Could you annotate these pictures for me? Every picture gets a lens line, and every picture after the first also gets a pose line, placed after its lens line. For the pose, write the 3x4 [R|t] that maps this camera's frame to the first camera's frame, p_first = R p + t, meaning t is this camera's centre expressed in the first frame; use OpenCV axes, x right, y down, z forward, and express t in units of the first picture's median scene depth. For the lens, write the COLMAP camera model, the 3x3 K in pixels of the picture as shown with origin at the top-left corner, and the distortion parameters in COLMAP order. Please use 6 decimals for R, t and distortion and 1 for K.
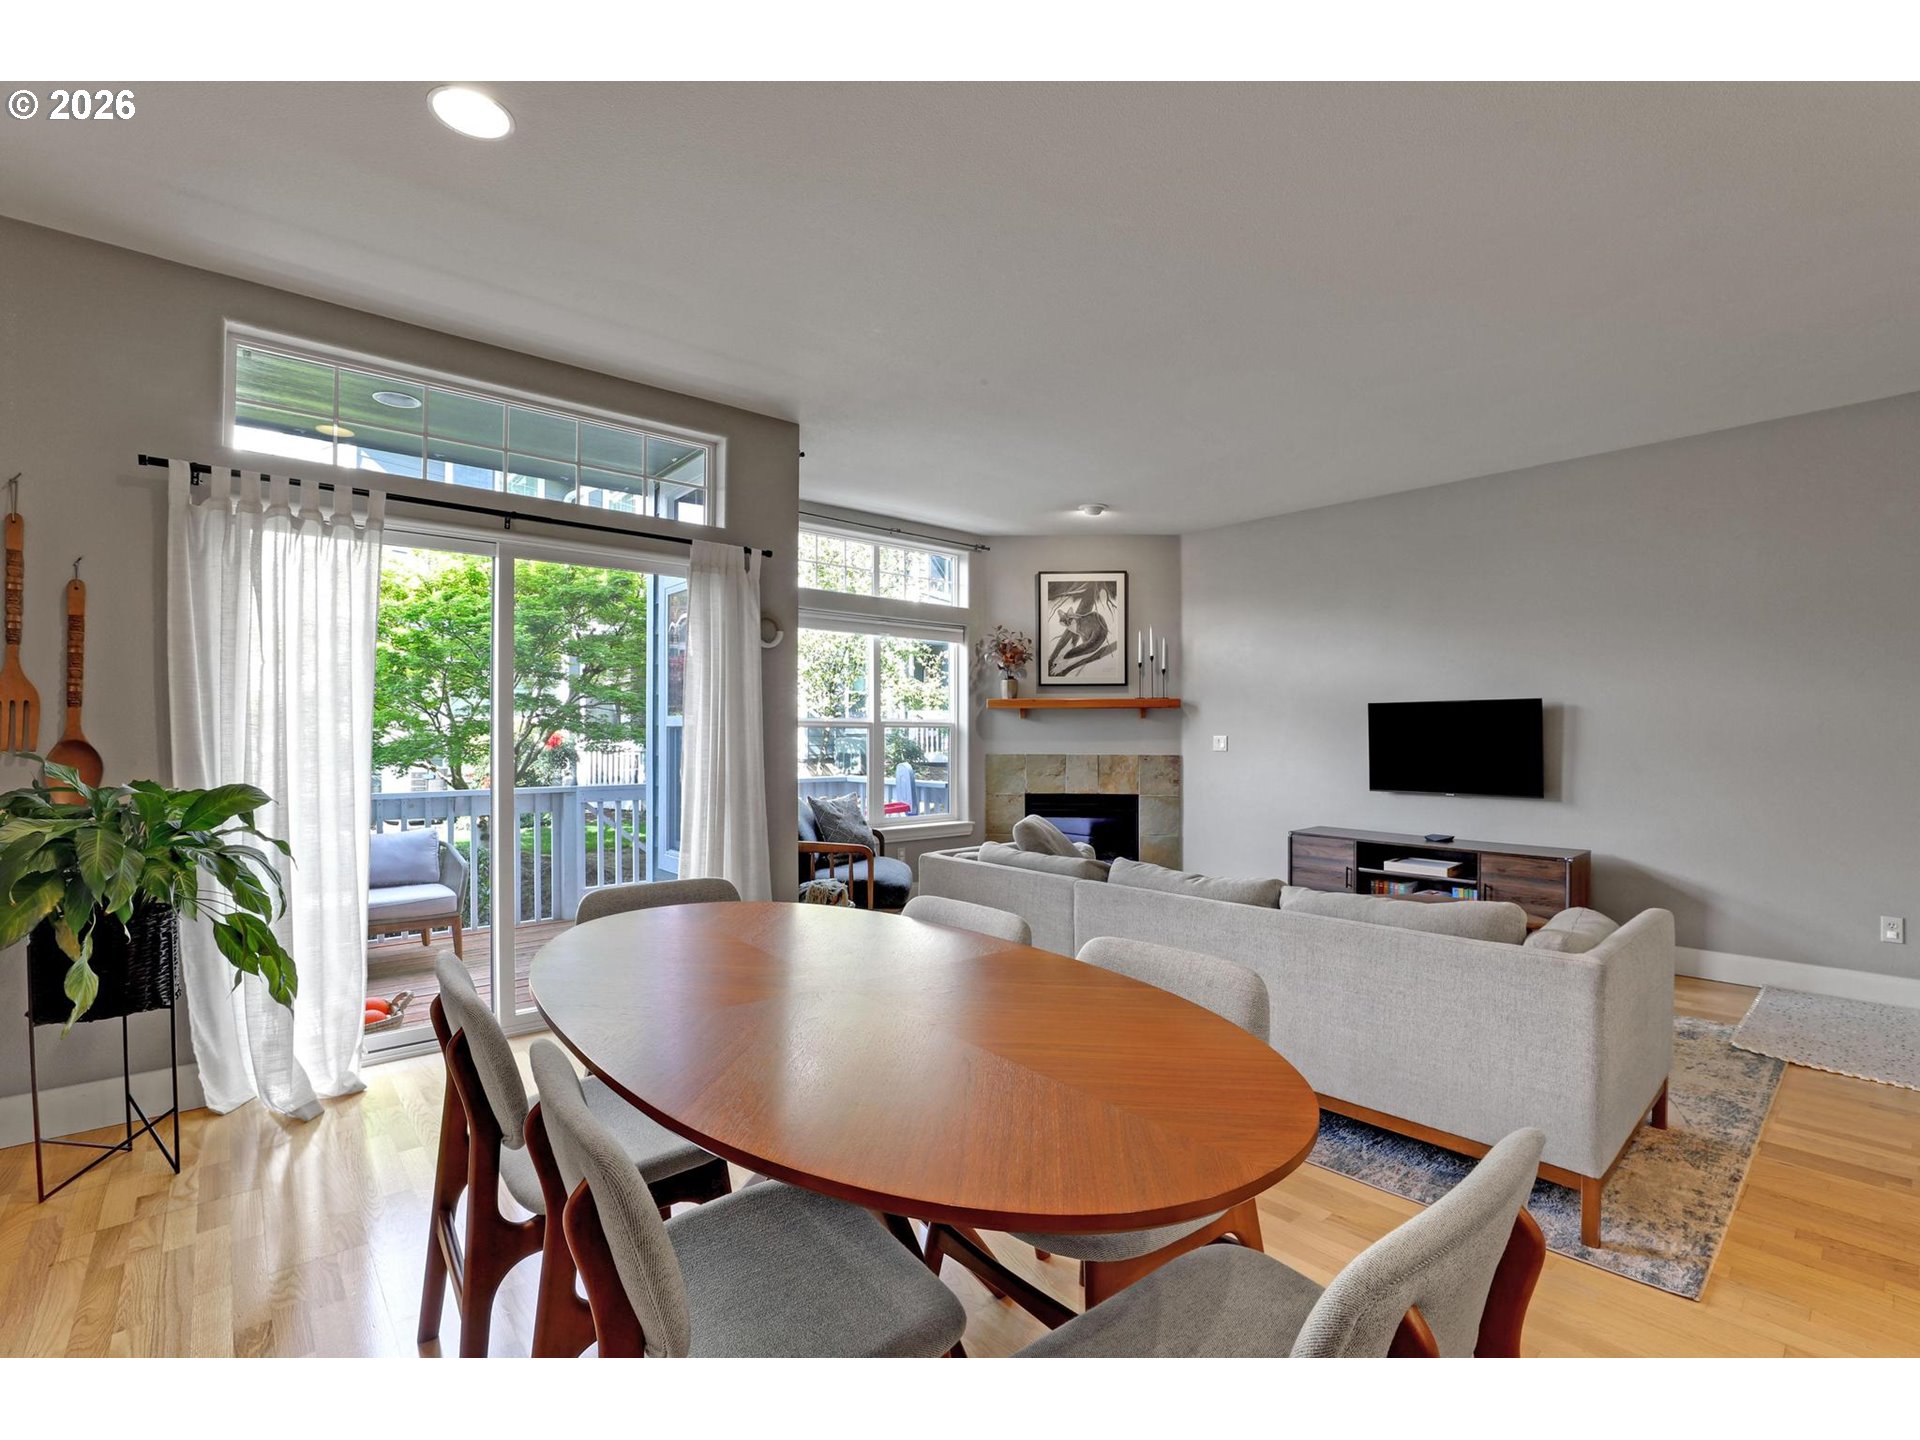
lens RADIAL K [[891.4, 0, 978.1], [0, 891.4, 705.7], [0, 0, 1]] dist [-0.022884, 0.000723]
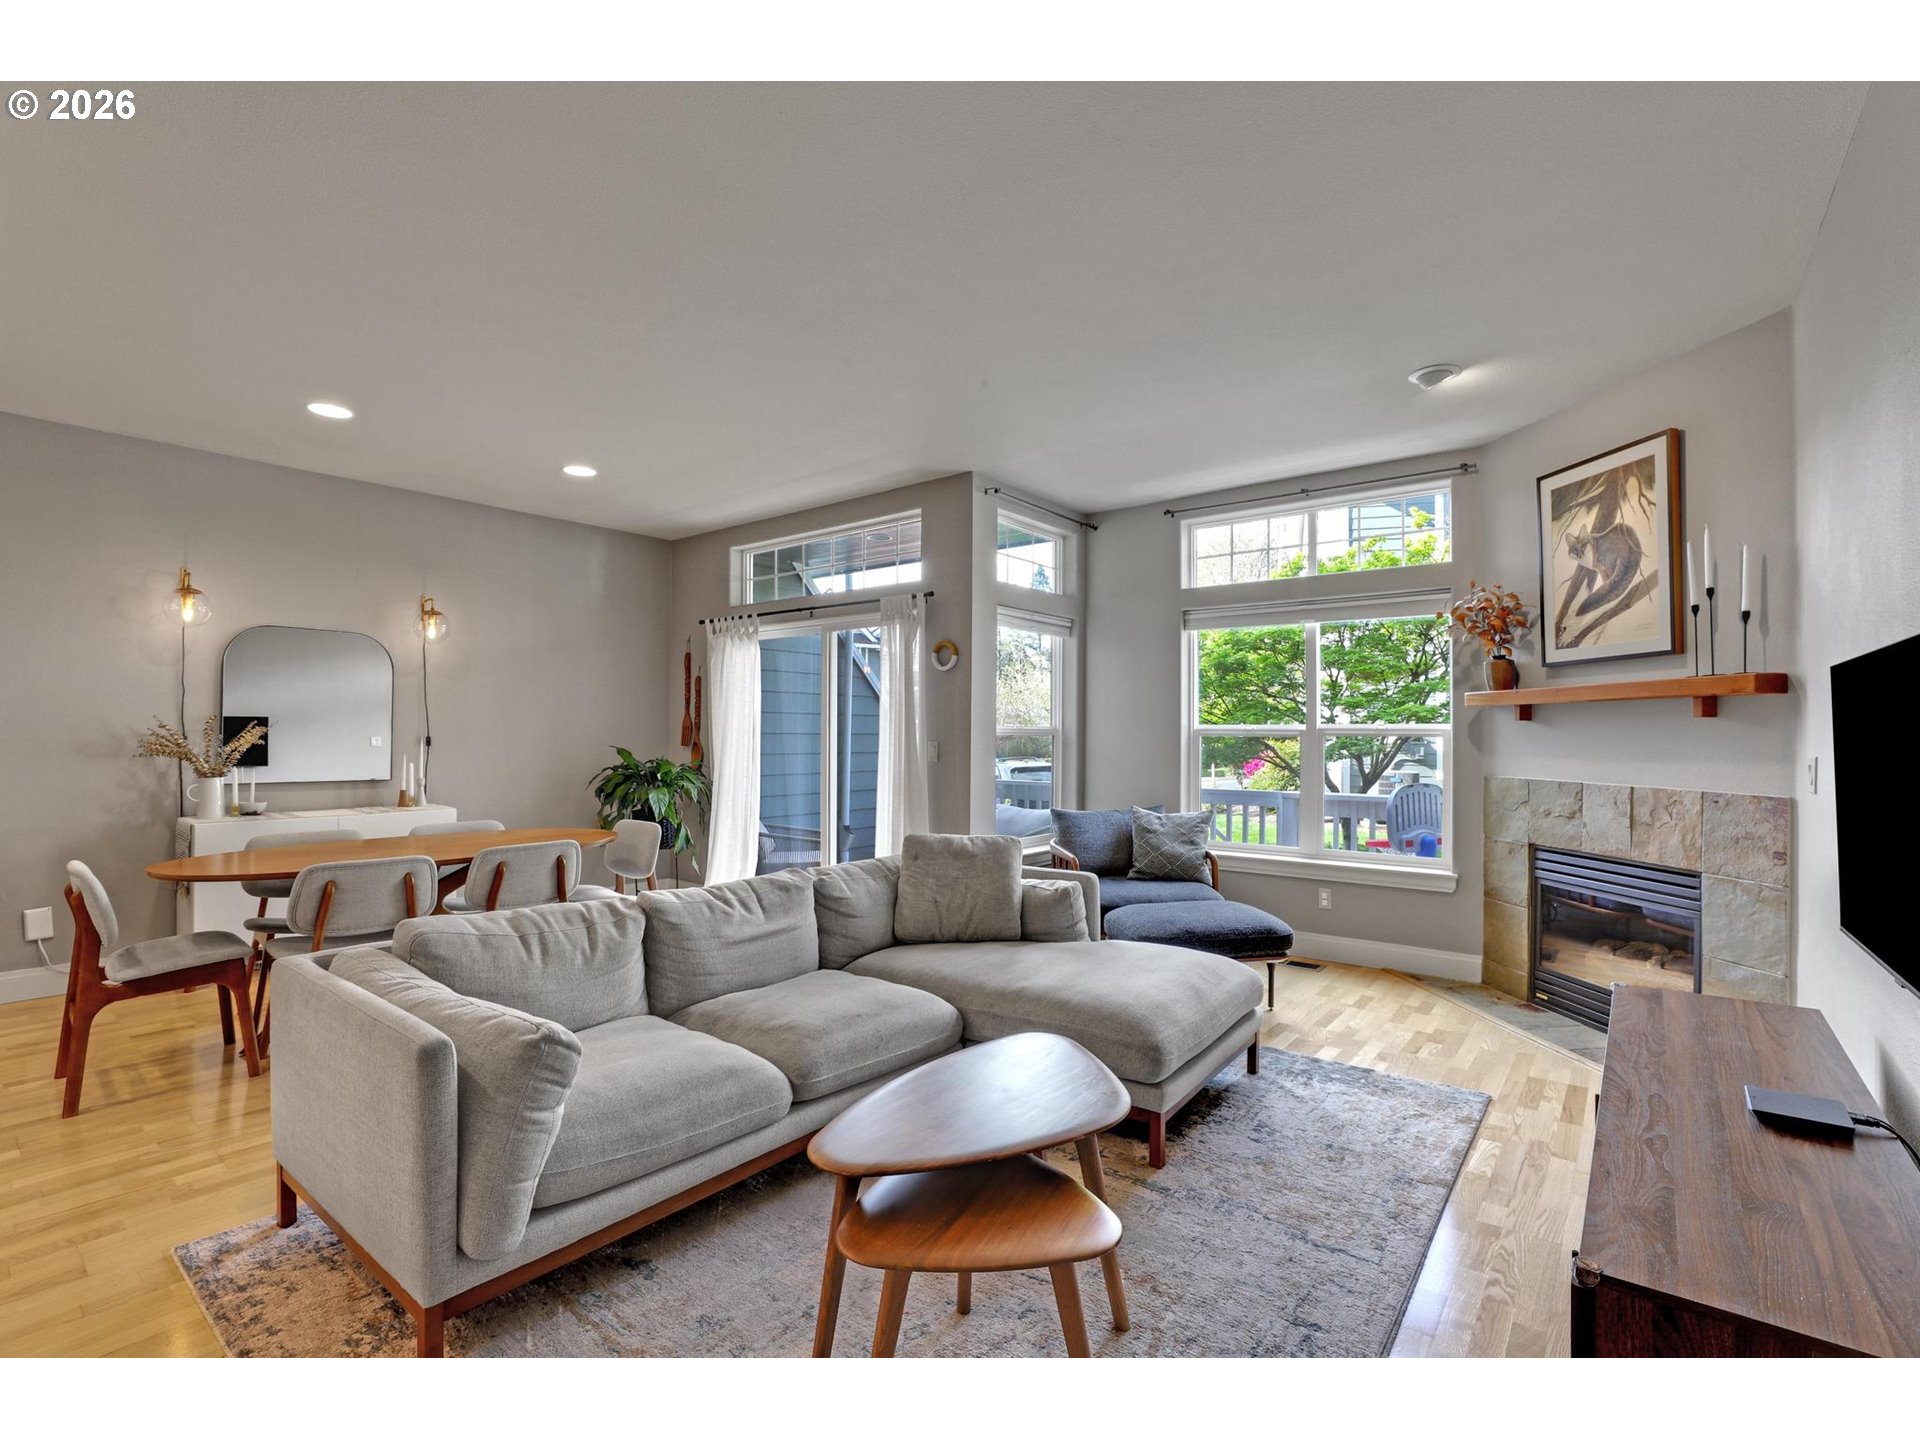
lens RADIAL K [[879.6, 0, 952.7], [0, 879.6, 723.6], [0, 0, 1]] dist [-0.028879, 0.008624]
pose [[0.161309, -0.014352, -0.986800, 0.585855], [0.025096, 0.999631, -0.010436, 0.012366], [0.986585, -0.023081, 0.161610, 0.511839]]
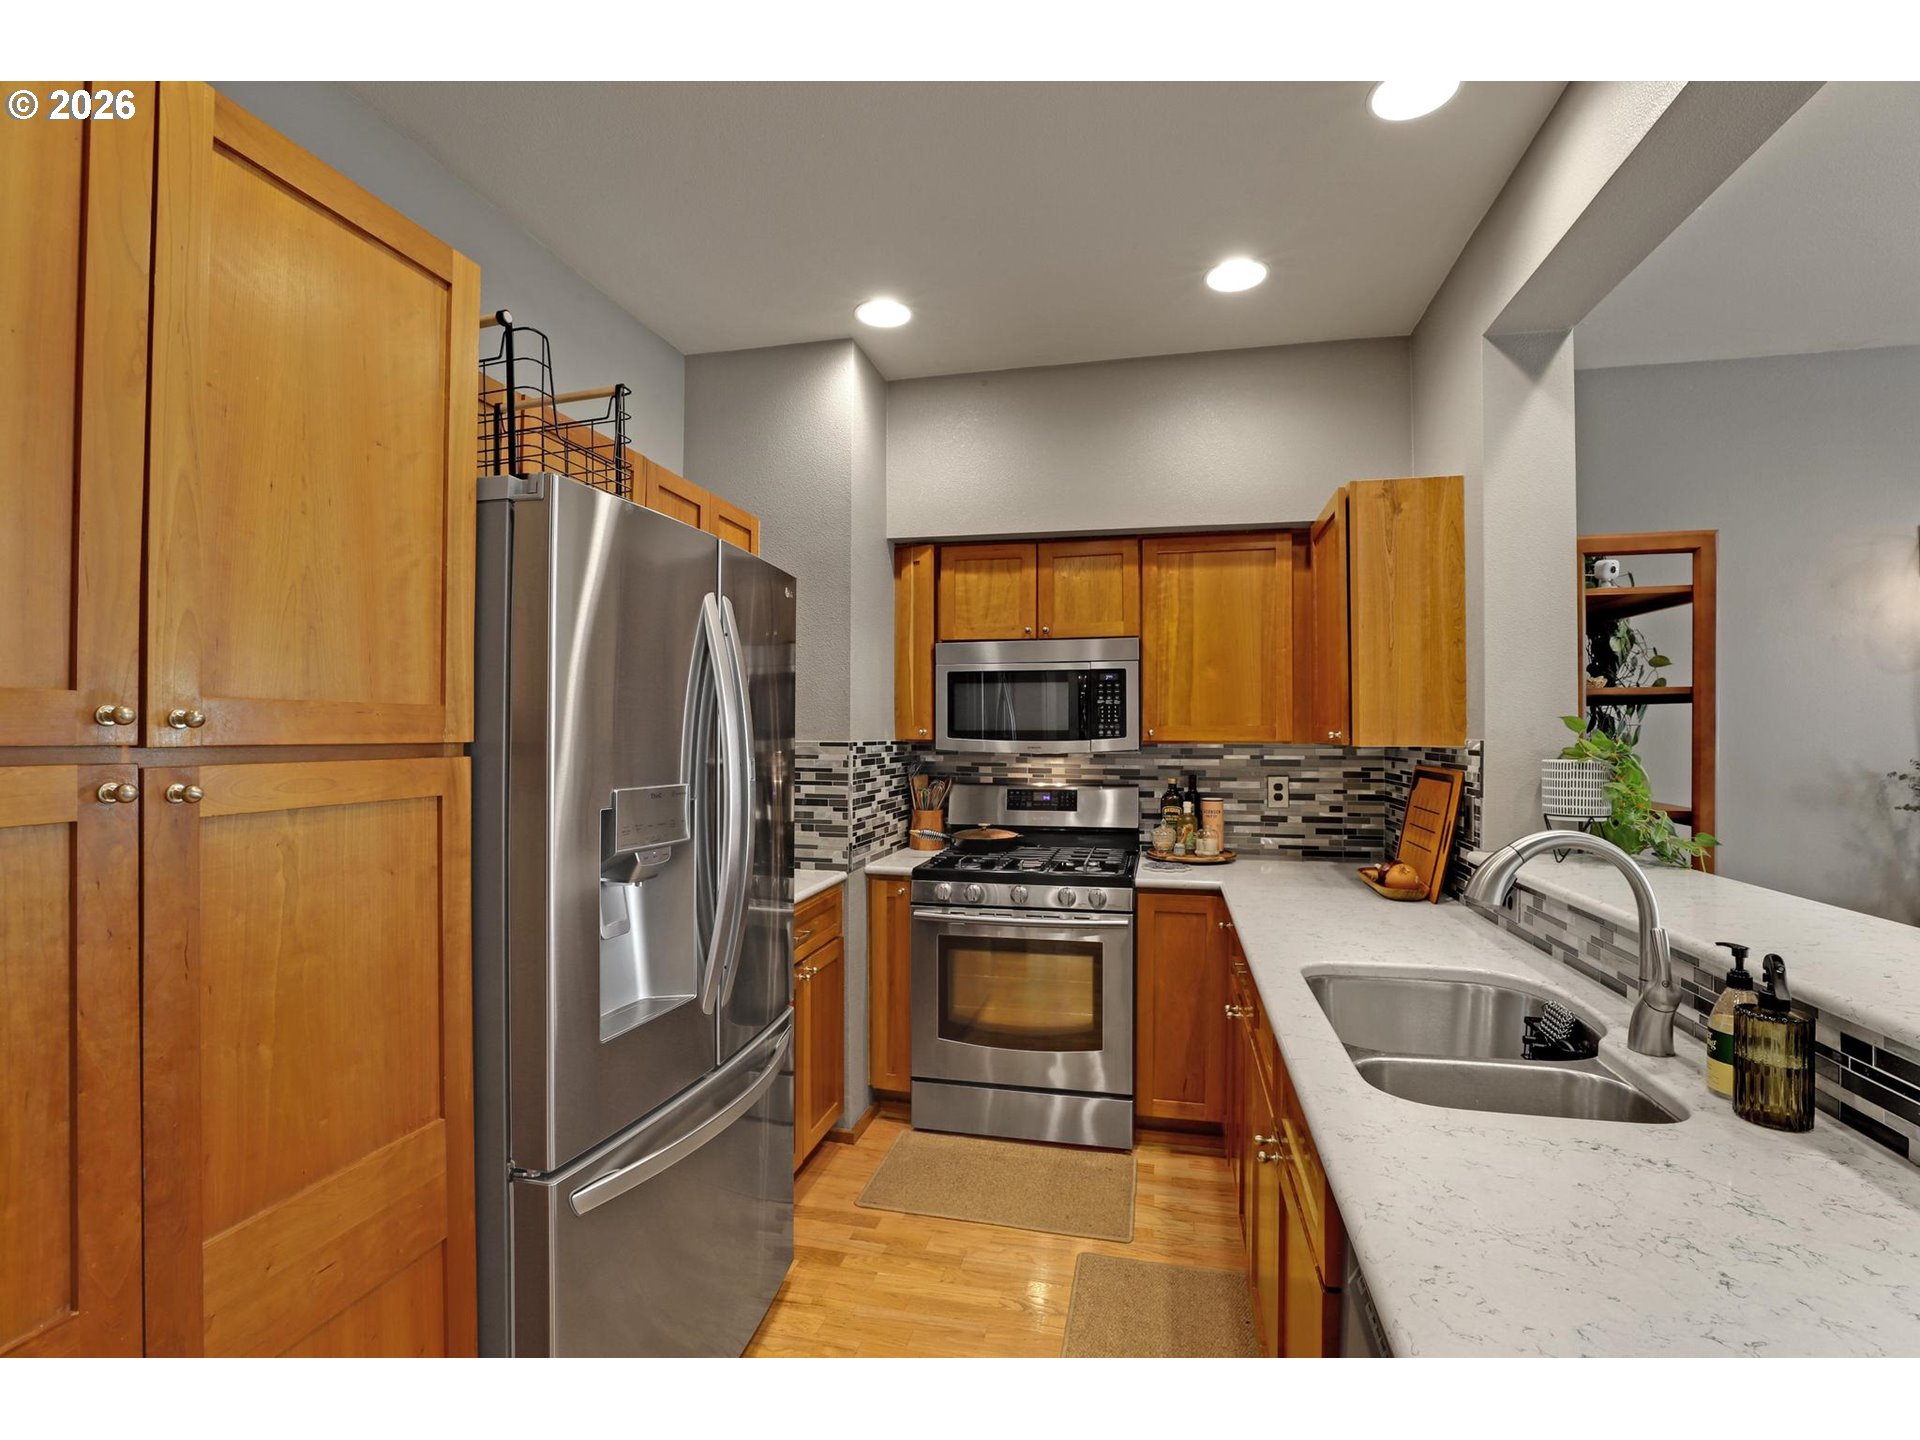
lens RADIAL K [[879.6, 0, 968.2], [0, 879.6, 724.3], [0, 0, 1]] dist [-0.028879, 0.008624]
pose [[-0.811776, -0.007113, -0.583925, 0.478499], [0.014554, 0.999369, -0.032407, -0.018691], [0.583787, -0.034806, -0.811160, 0.112183]]
